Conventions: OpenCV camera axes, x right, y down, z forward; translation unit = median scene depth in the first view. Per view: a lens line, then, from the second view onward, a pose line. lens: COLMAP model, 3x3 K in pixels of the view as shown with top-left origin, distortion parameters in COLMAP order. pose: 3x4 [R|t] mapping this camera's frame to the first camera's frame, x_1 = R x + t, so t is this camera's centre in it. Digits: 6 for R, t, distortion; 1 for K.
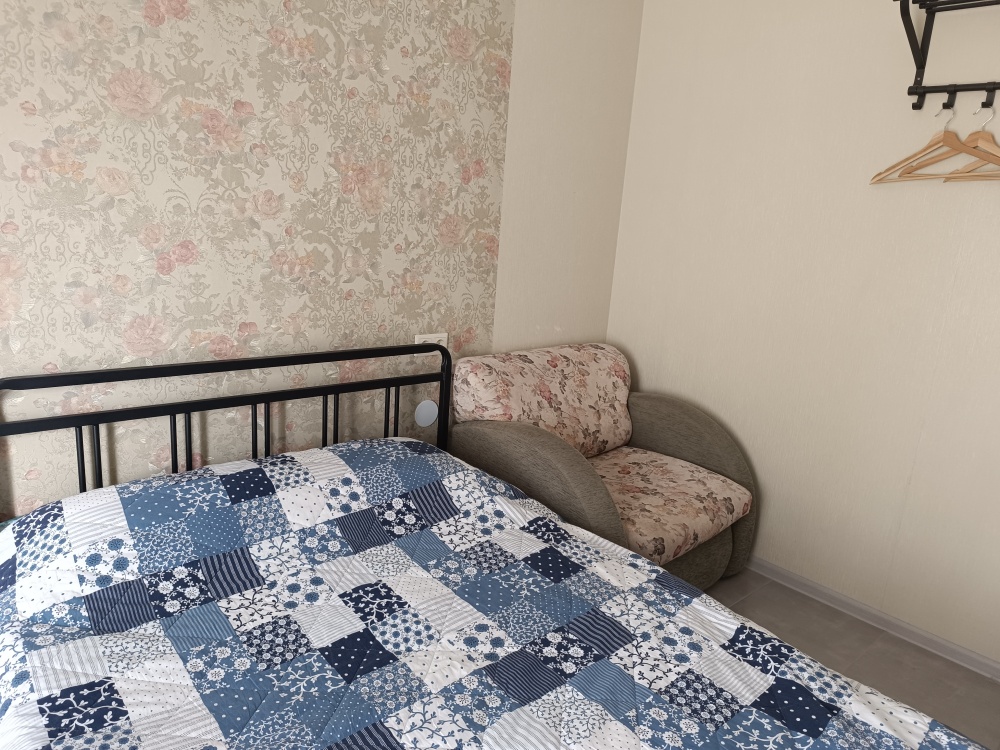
lens RADIAL K [[687.1, 0, 496.2], [0, 687.1, 373.4], [0, 0, 1]] dist [0.036134, -0.042816]
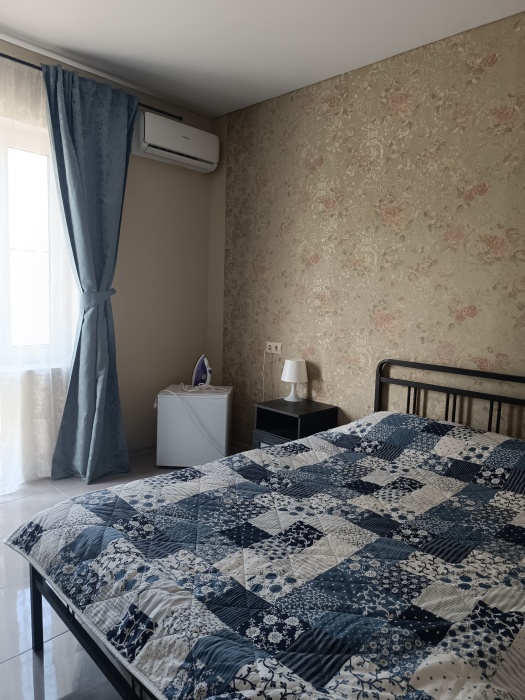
lens RADIAL K [[481.0, 0, 262.9], [0, 481.0, 347.8], [0, 0, 1]] dist [0.036134, -0.042816]
pose [[0.078078, 0.037225, -0.996252, 0.884562], [-0.260947, 0.965227, 0.015614, 0.054095], [0.962190, 0.258750, 0.085077, 0.379817]]
